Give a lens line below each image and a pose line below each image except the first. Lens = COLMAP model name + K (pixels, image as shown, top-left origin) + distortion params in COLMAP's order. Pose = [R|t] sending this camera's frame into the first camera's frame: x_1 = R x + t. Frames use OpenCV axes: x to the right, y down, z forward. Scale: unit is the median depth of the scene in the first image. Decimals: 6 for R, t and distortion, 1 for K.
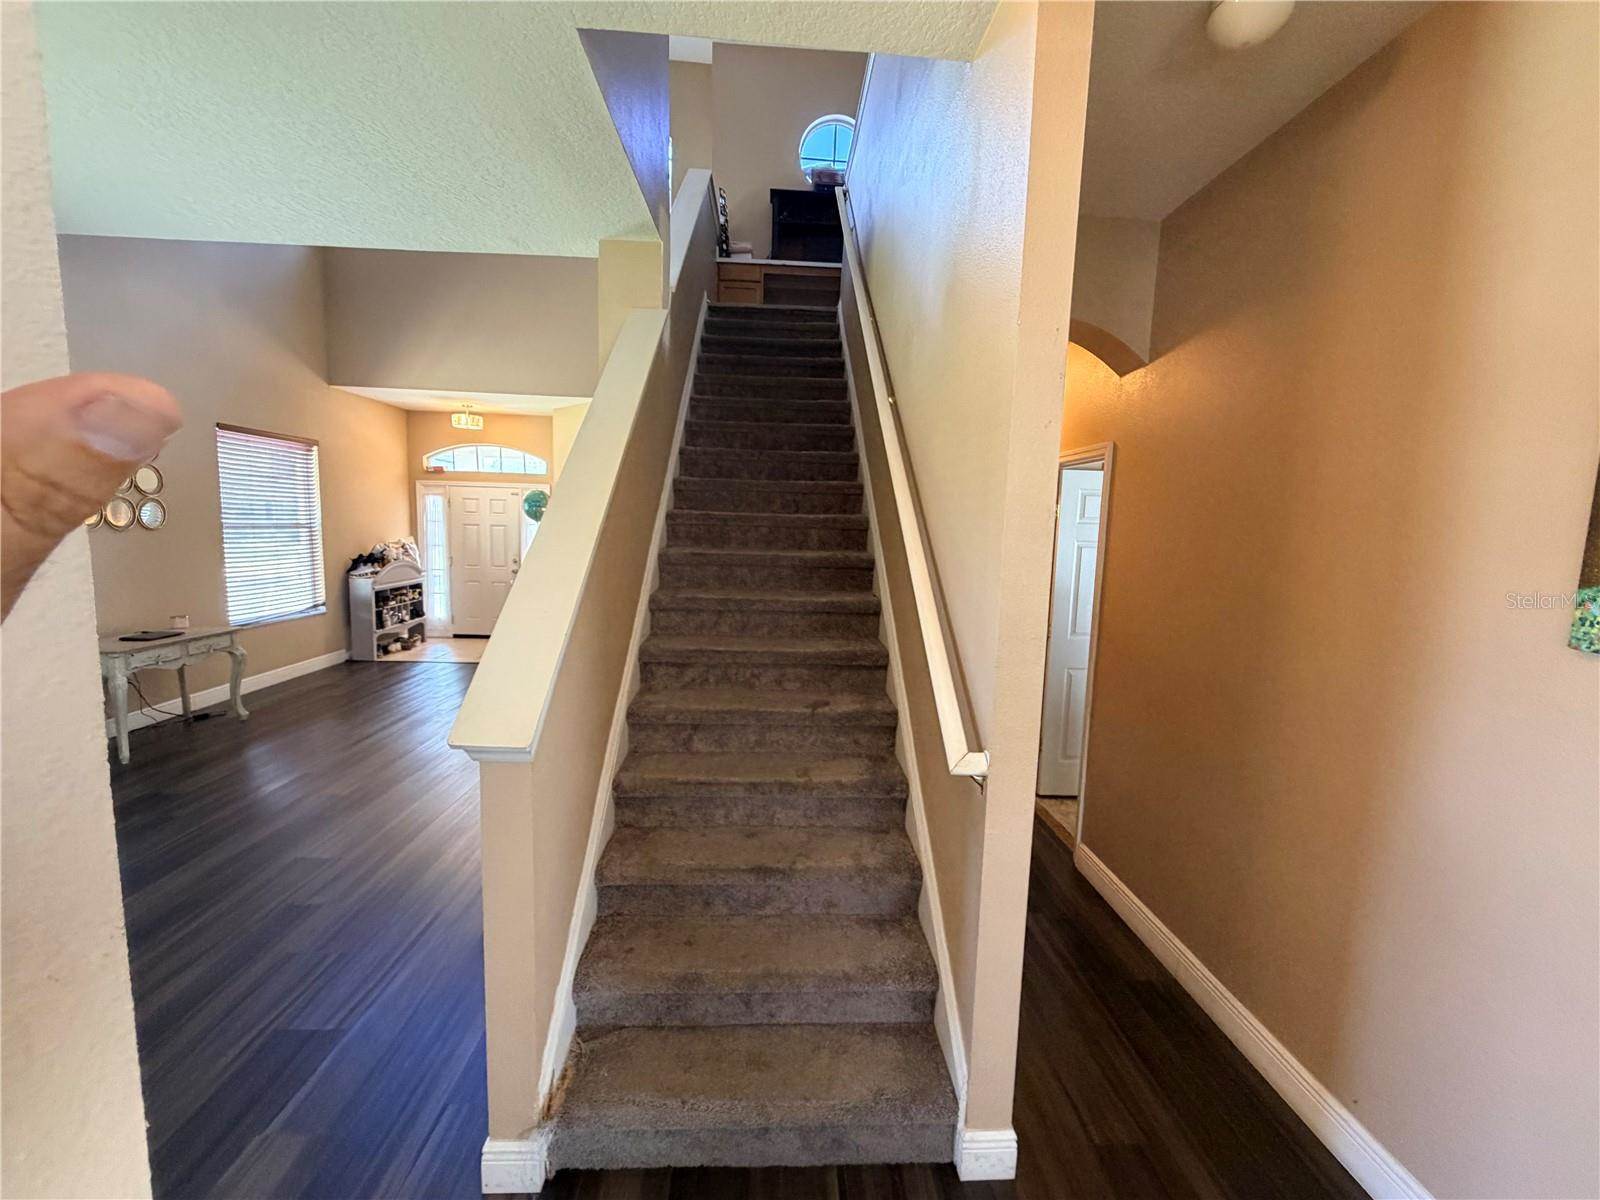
lens RADIAL K [[640.2, 0, 798.9], [0, 640.2, 603.8], [0, 0, 1]] dist [-0.000331, 0.000376]
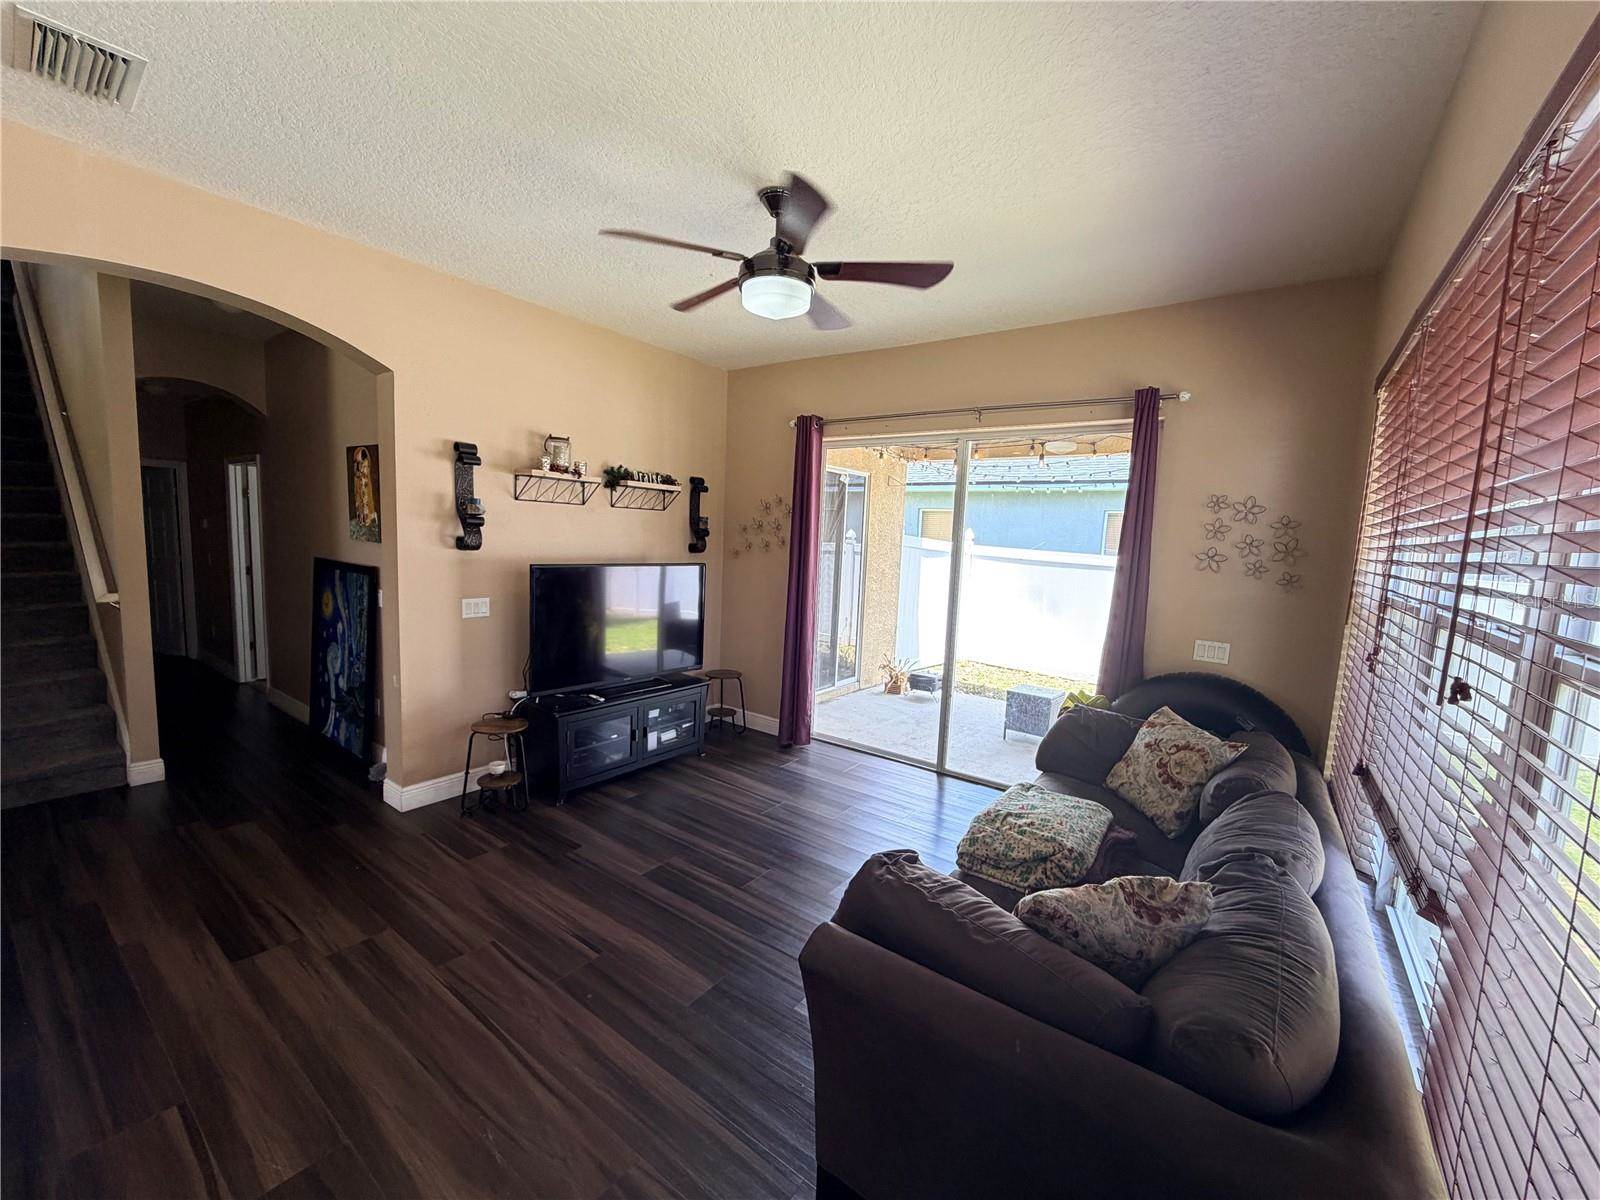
lens RADIAL K [[640.2, 0, 798.9], [0, 640.2, 603.8], [0, 0, 1]] dist [-0.000331, 0.000376]
pose [[0.623080, -0.083109, 0.777730, 0.012862], [0.065870, 0.996382, 0.053703, 0.213926], [-0.779380, 0.017768, 0.626300, -1.642110]]
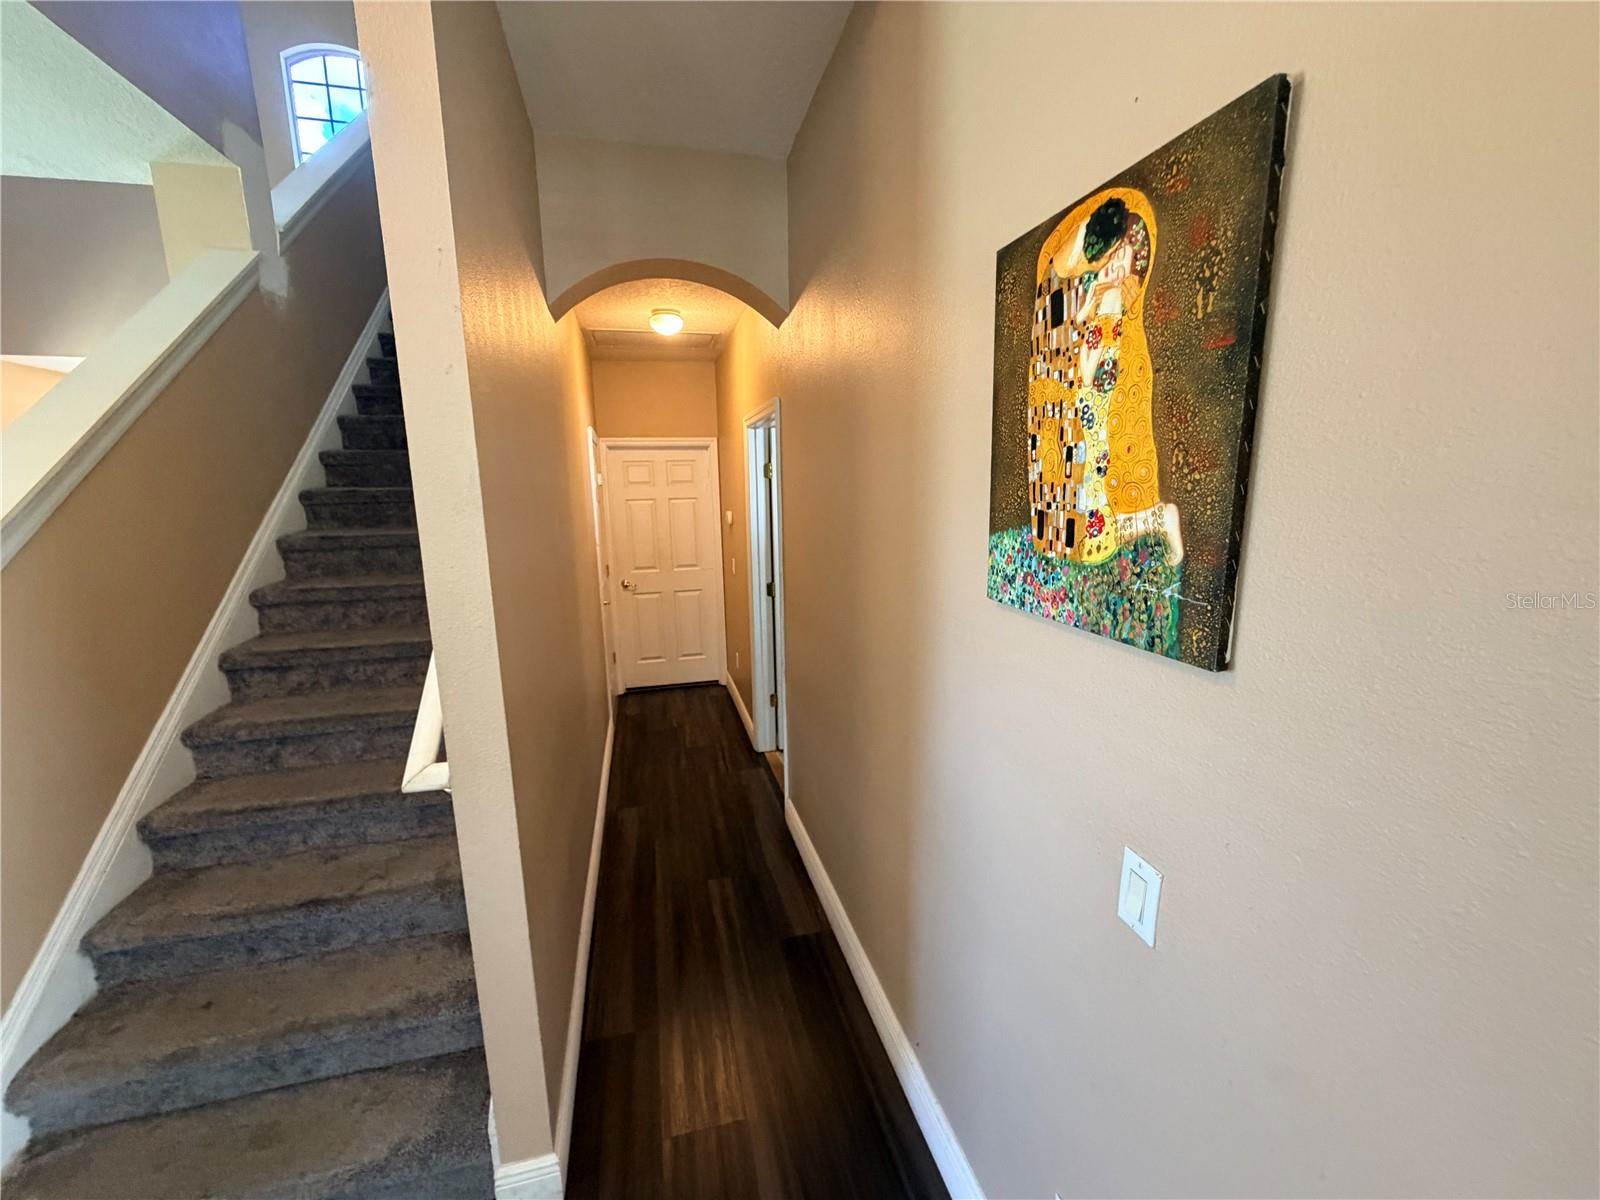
lens RADIAL K [[607.0, 0, 785.2], [0, 607.0, 598.2], [0, 0, 1]] dist [-0.000342, 0.000308]
pose [[0.982842, -0.078215, 0.167048, 0.419500], [0.068832, 0.995747, 0.061245, -0.003596], [-0.171127, -0.048696, 0.984045, 0.089337]]
